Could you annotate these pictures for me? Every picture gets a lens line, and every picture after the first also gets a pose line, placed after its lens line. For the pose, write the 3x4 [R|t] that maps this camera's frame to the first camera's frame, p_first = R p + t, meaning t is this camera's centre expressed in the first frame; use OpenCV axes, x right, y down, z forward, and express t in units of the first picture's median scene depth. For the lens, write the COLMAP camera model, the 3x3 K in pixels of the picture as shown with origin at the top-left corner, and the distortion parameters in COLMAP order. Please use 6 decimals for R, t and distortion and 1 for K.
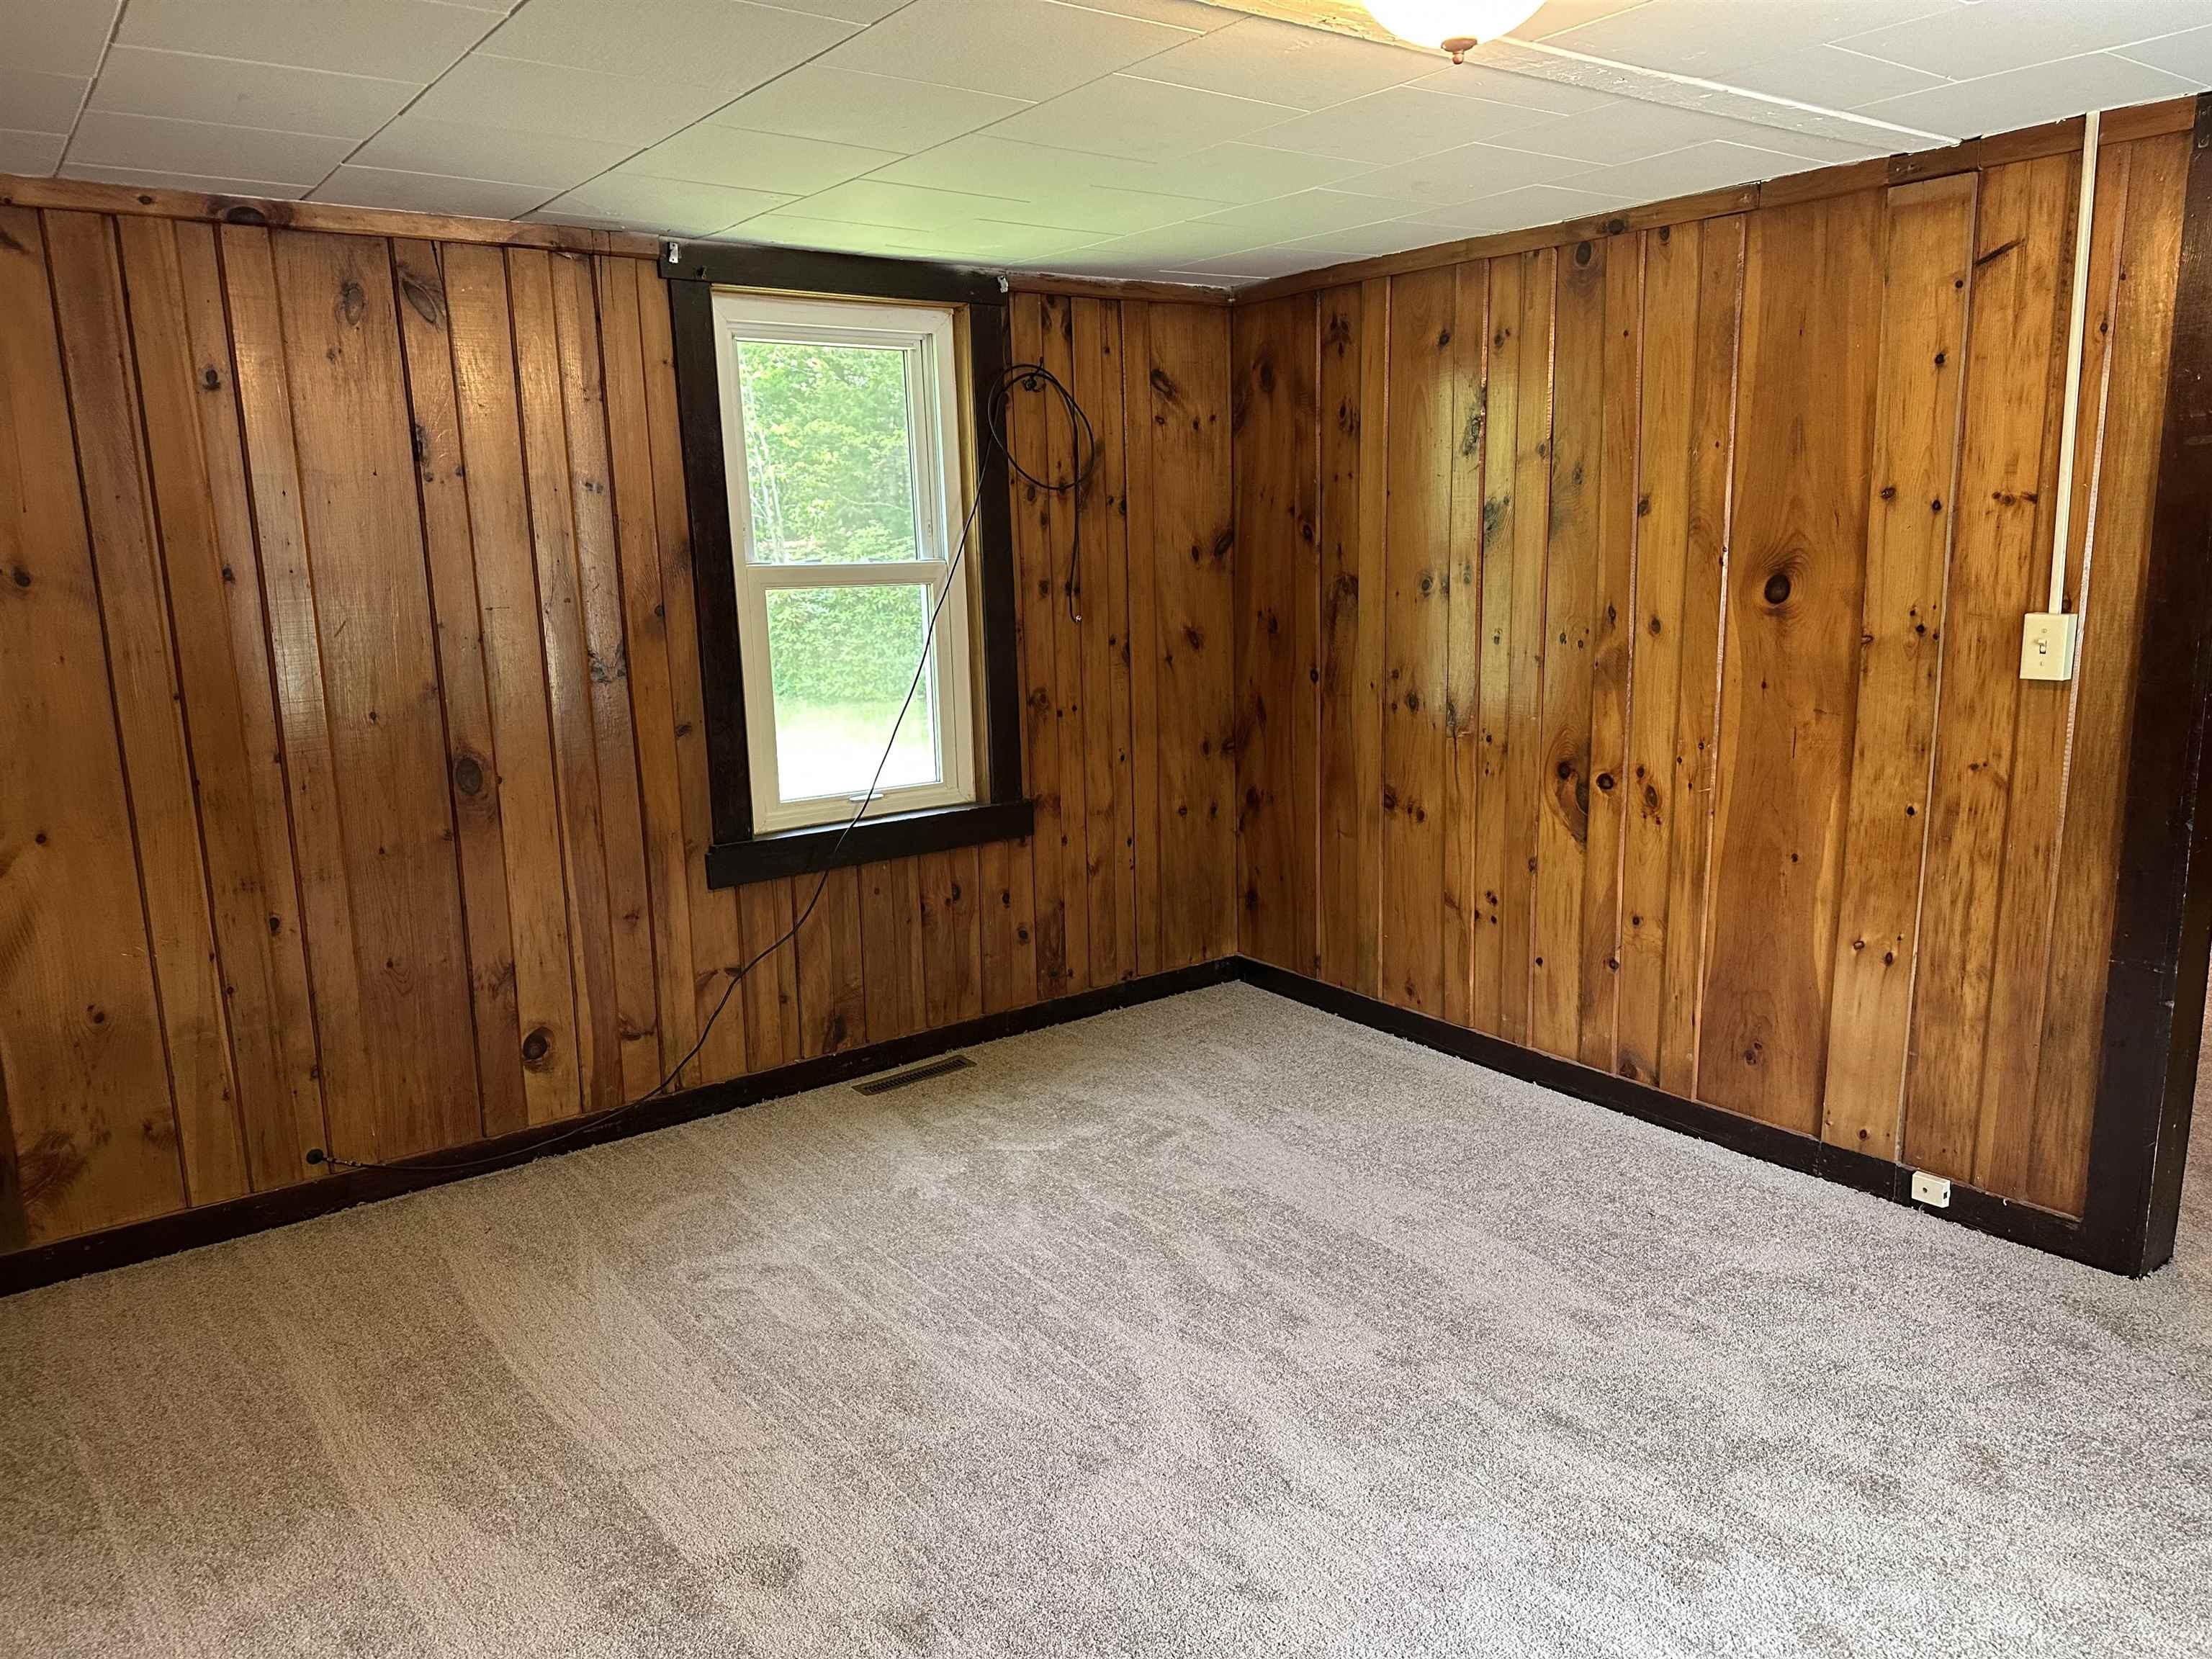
lens RADIAL K [[1549.5, 0, 1104.2], [0, 1549.5, 835.9], [0, 0, 1]] dist [0.093004, -0.131941]
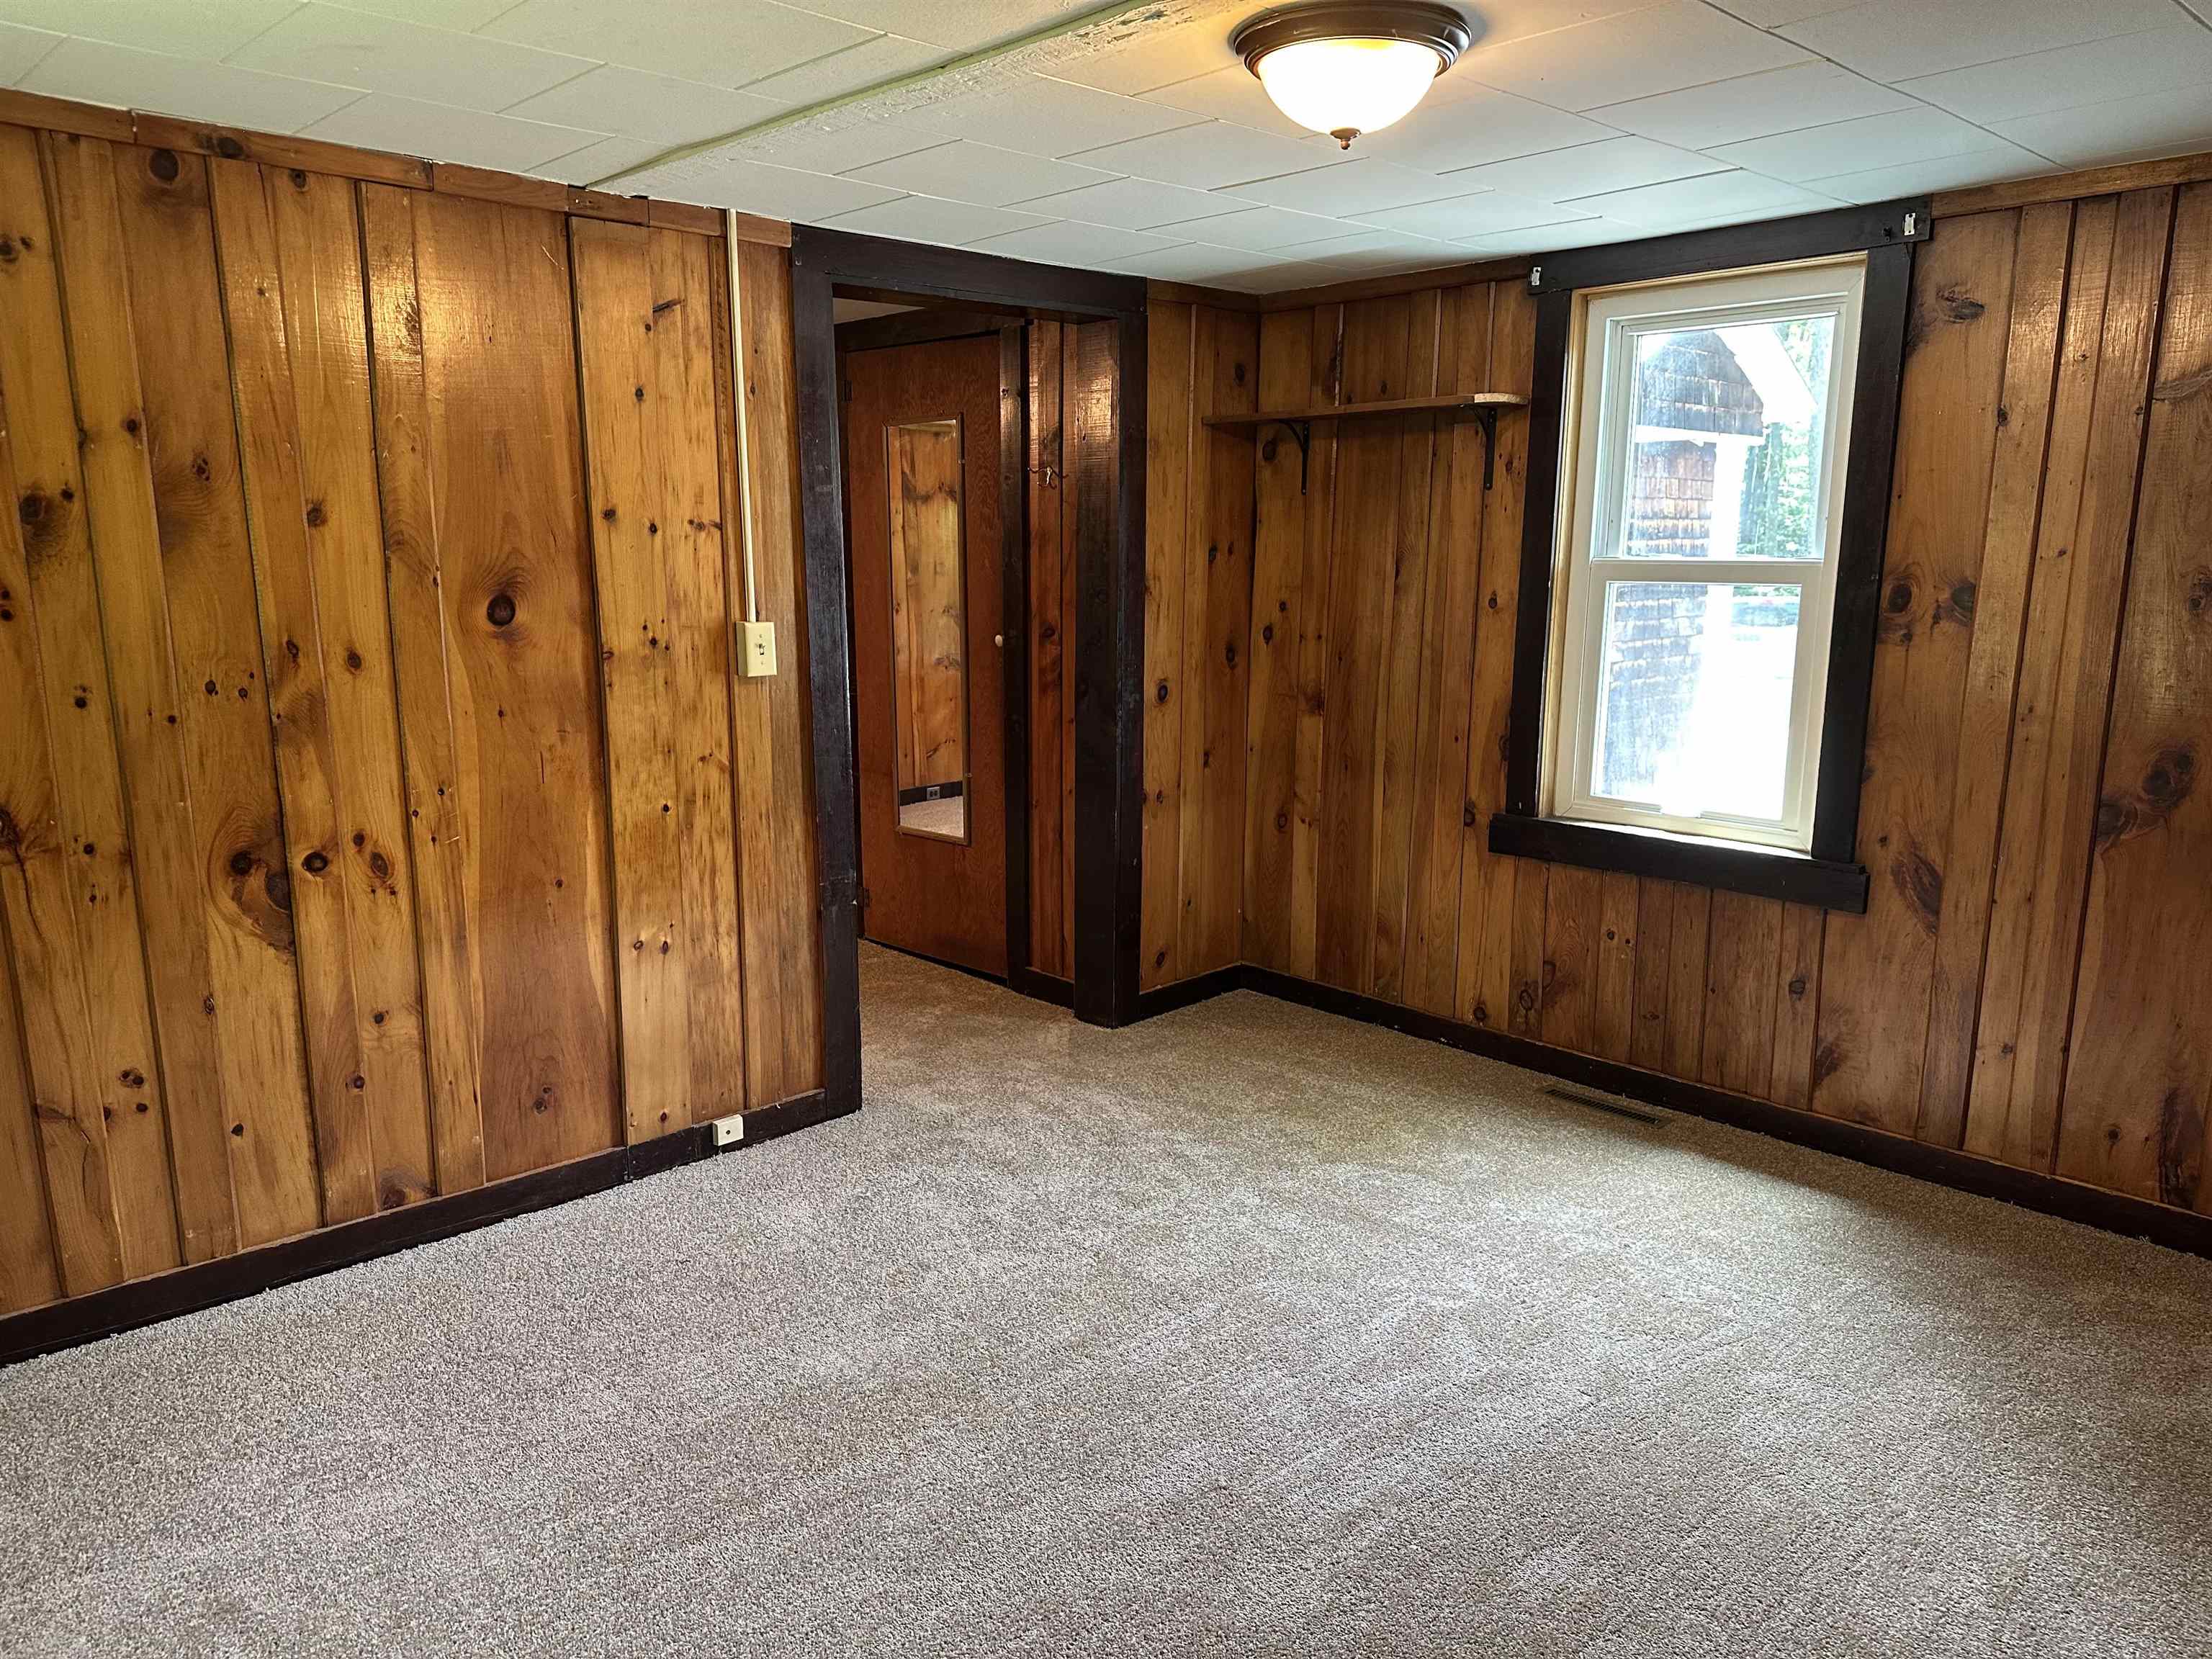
lens RADIAL K [[1549.5, 0, 1104.2], [0, 1549.5, 835.9], [0, 0, 1]] dist [0.093004, -0.131941]
pose [[-0.126637, -0.161799, 0.978665, -0.556054], [0.188973, 0.964604, 0.183927, -0.131263], [-0.973782, 0.208233, -0.091578, 0.761400]]
